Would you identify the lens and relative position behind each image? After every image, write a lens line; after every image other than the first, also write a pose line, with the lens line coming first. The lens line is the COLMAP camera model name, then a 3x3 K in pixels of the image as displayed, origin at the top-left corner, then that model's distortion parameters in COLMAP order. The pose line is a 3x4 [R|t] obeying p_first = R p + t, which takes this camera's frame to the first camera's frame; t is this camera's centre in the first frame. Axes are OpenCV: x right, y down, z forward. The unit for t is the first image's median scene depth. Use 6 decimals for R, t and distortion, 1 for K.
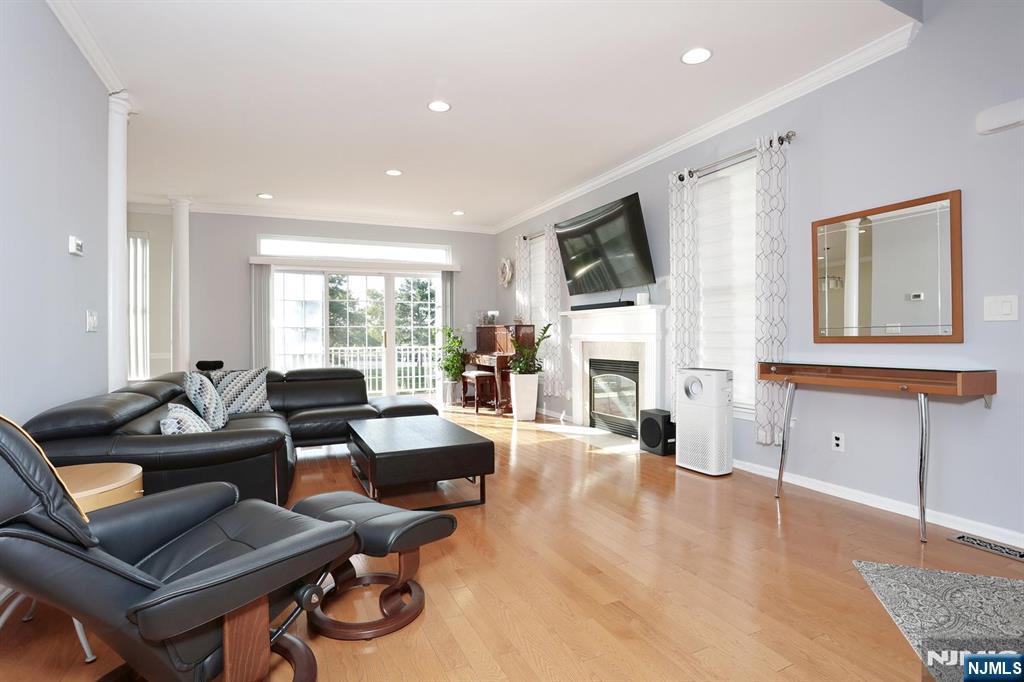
lens RADIAL K [[493.6, 0, 515.6], [0, 493.6, 335.3], [0, 0, 1]] dist [-0.030493, 0.007169]
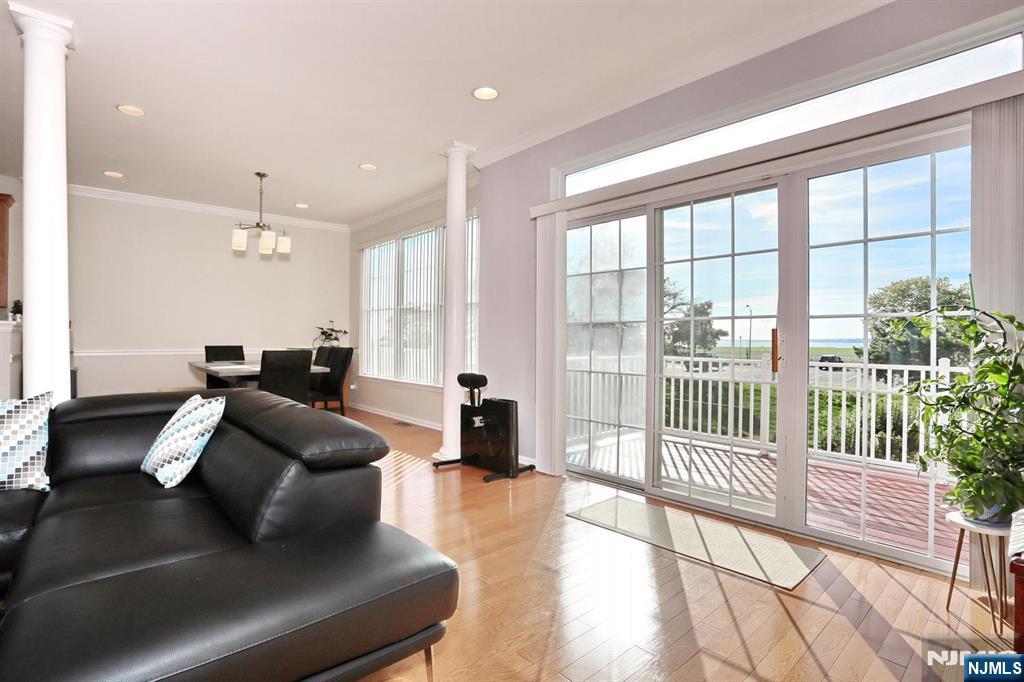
lens RADIAL K [[493.6, 0, 511.3], [0, 493.6, 338.9], [0, 0, 1]] dist [-0.030493, 0.007169]
pose [[0.279026, 0.017489, -0.960124, 0.045272], [-0.017156, 0.999765, 0.013225, -0.000879], [0.960130, 0.012781, 0.279261, 0.720605]]
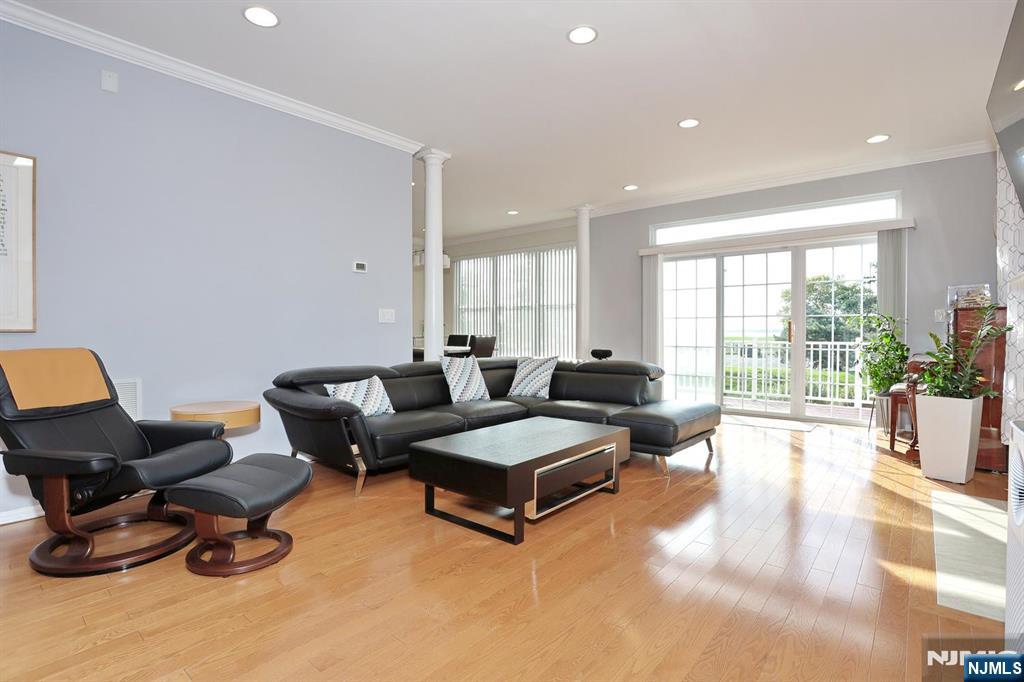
lens RADIAL K [[493.6, 0, 515.6], [0, 493.6, 341.5], [0, 0, 1]] dist [-0.030493, 0.007169]
pose [[0.413714, 0.032889, -0.909813, 0.273194], [-0.010322, 0.999452, 0.031436, 0.004601], [0.910348, -0.003615, 0.413827, 0.291992]]
